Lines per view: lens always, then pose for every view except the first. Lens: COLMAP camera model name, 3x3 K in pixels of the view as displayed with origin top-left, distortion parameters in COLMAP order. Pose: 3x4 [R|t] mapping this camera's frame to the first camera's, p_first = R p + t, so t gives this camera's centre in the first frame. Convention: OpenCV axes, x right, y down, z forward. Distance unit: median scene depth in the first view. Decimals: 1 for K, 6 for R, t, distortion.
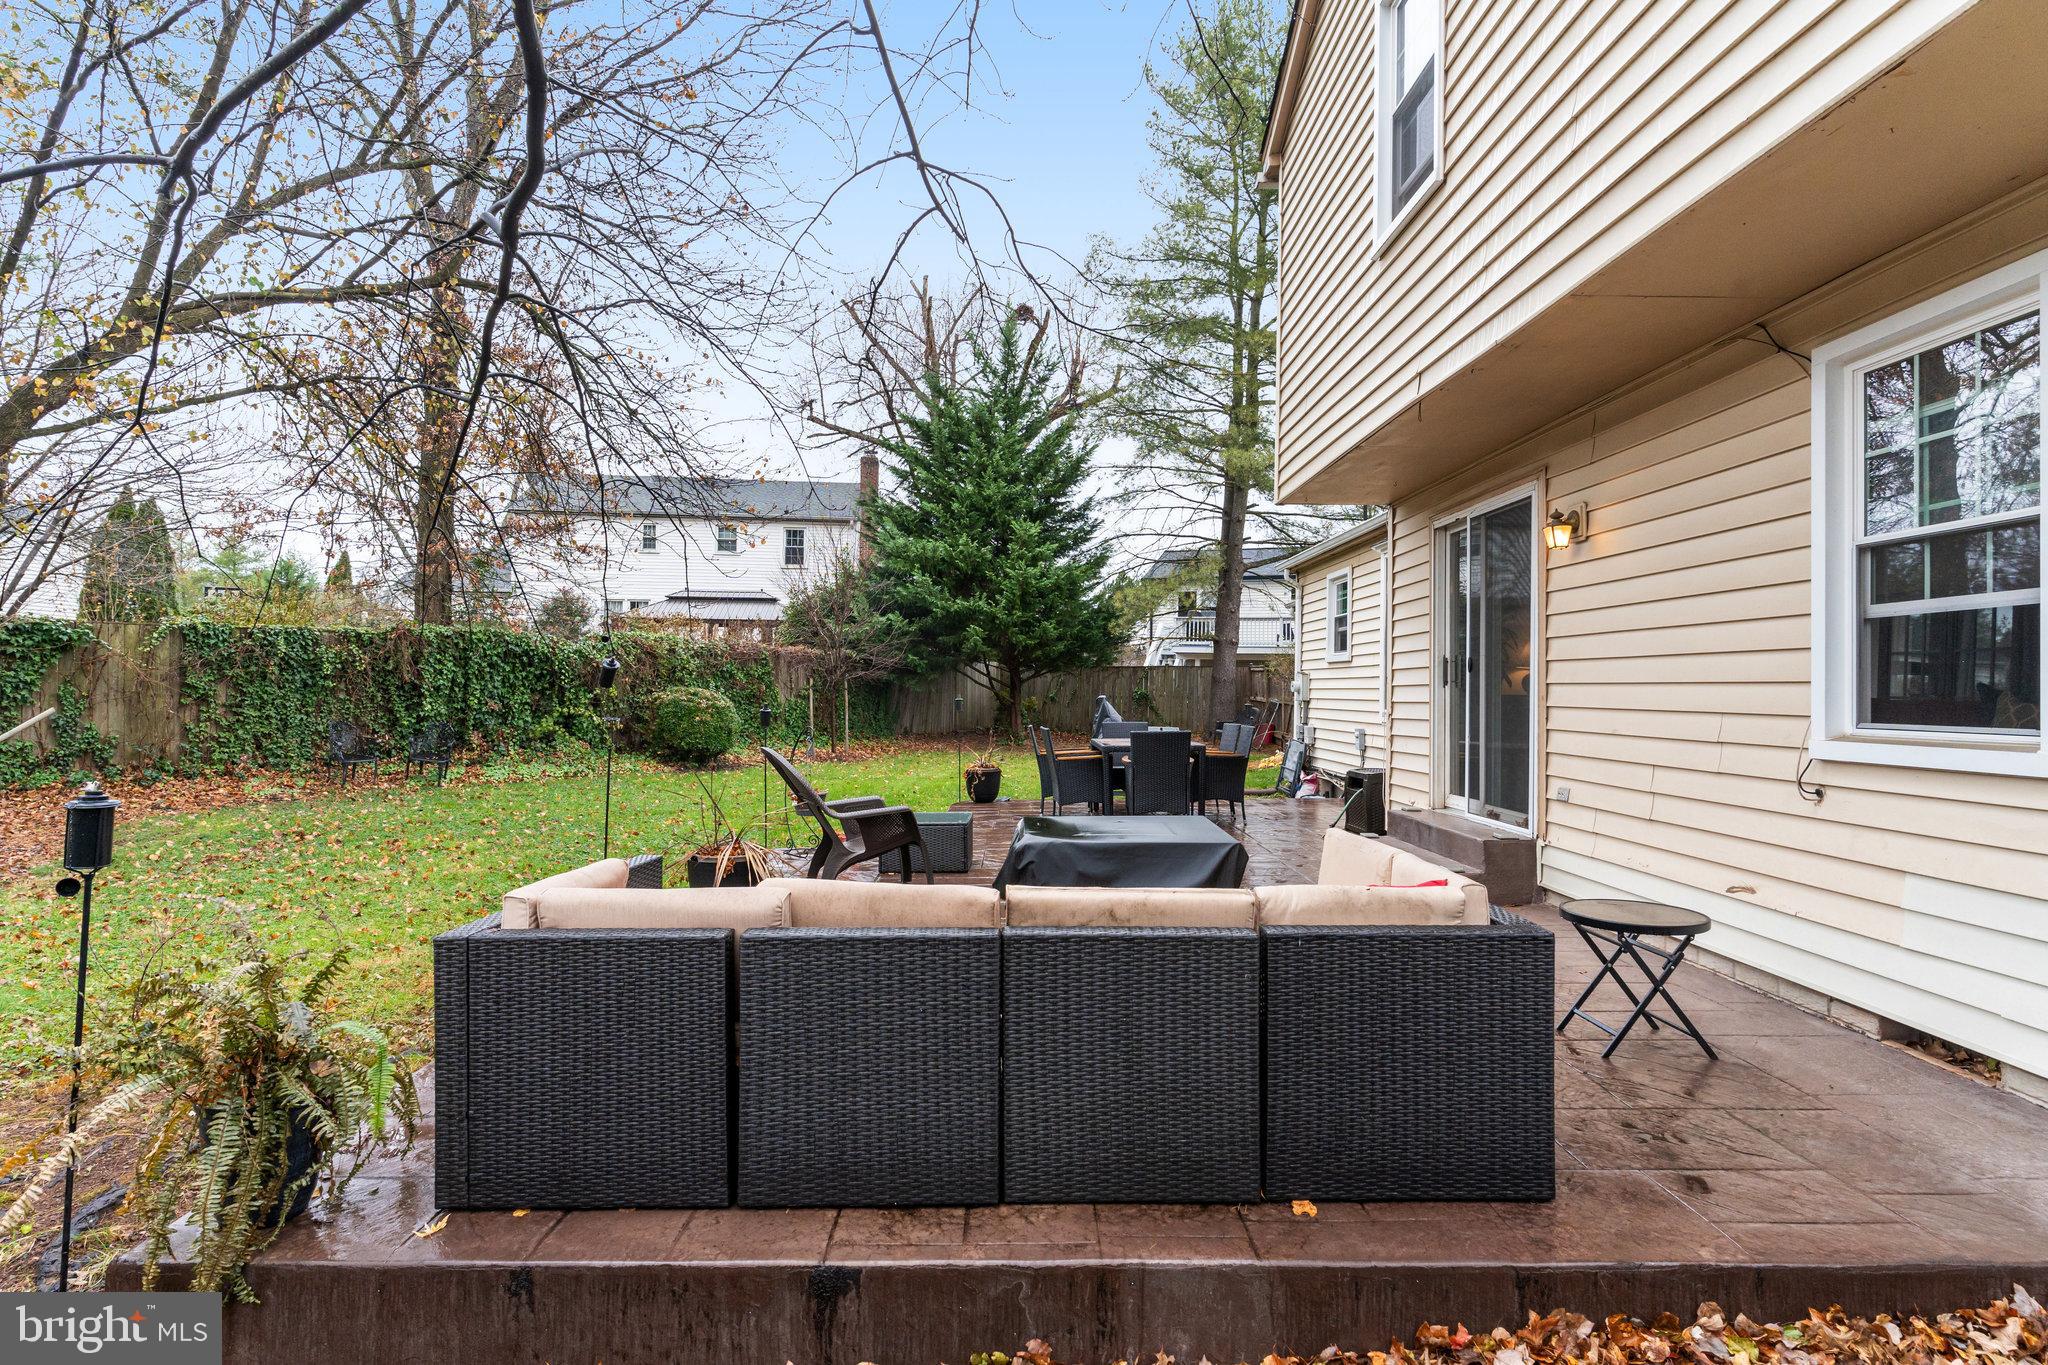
lens RADIAL K [[1075.0, 0, 1034.1], [0, 1075.0, 685.1], [0, 0, 1]] dist [-0.004441, -0.001807]
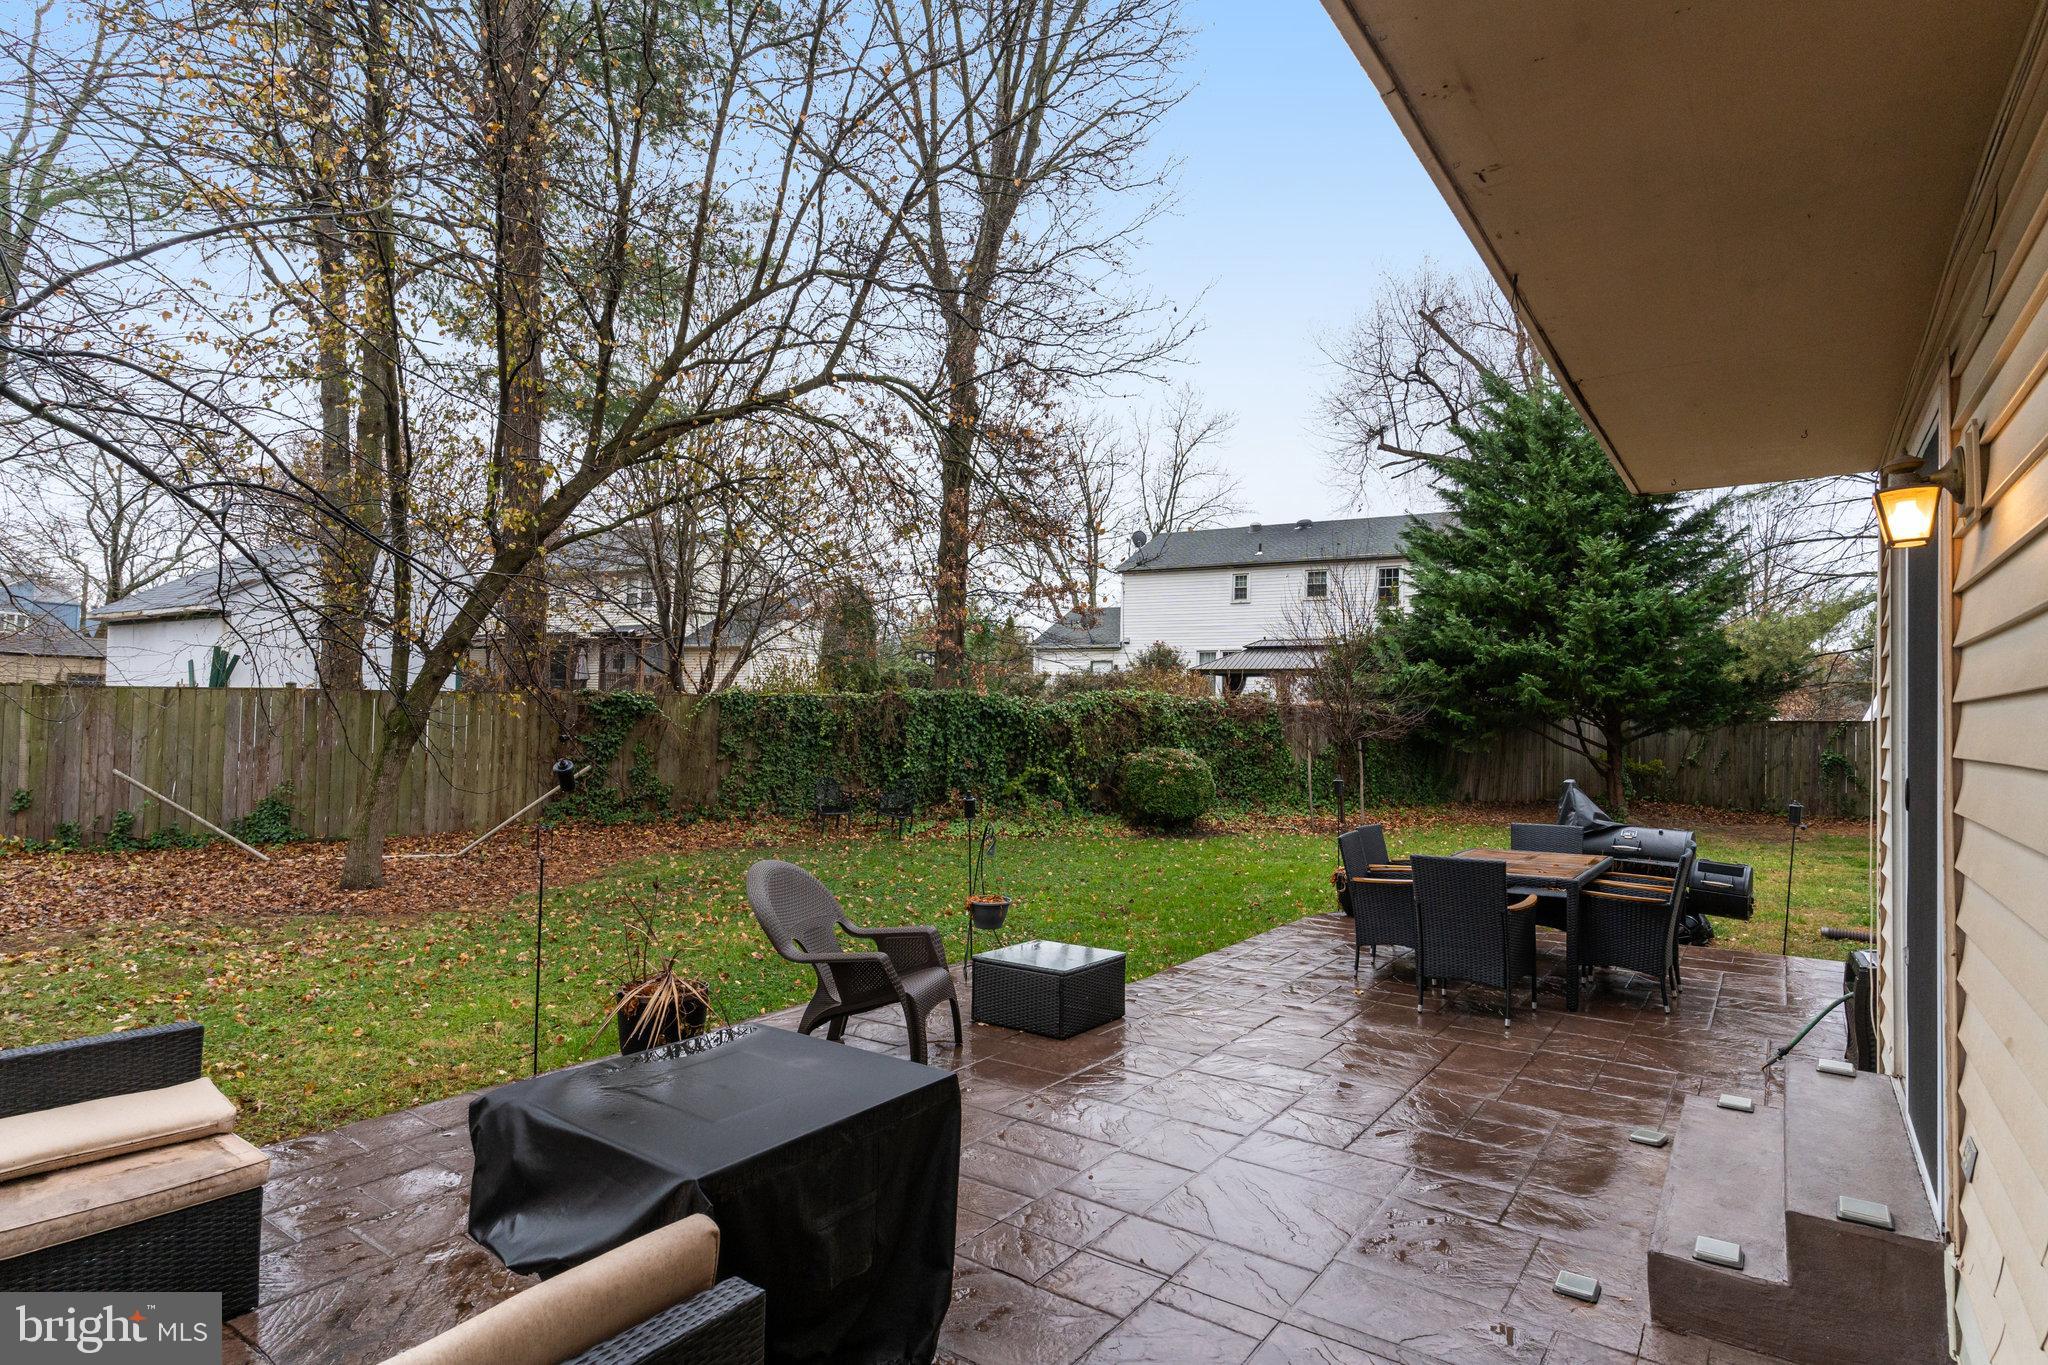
lens RADIAL K [[1075.0, 0, 1016.2], [0, 1075.0, 686.2], [0, 0, 1]] dist [-0.004441, -0.001807]
pose [[0.800631, -0.014362, -0.598986, 0.124127], [-0.008104, 0.999362, -0.034793, -0.015458], [0.599103, 0.032711, 0.800003, 0.128307]]
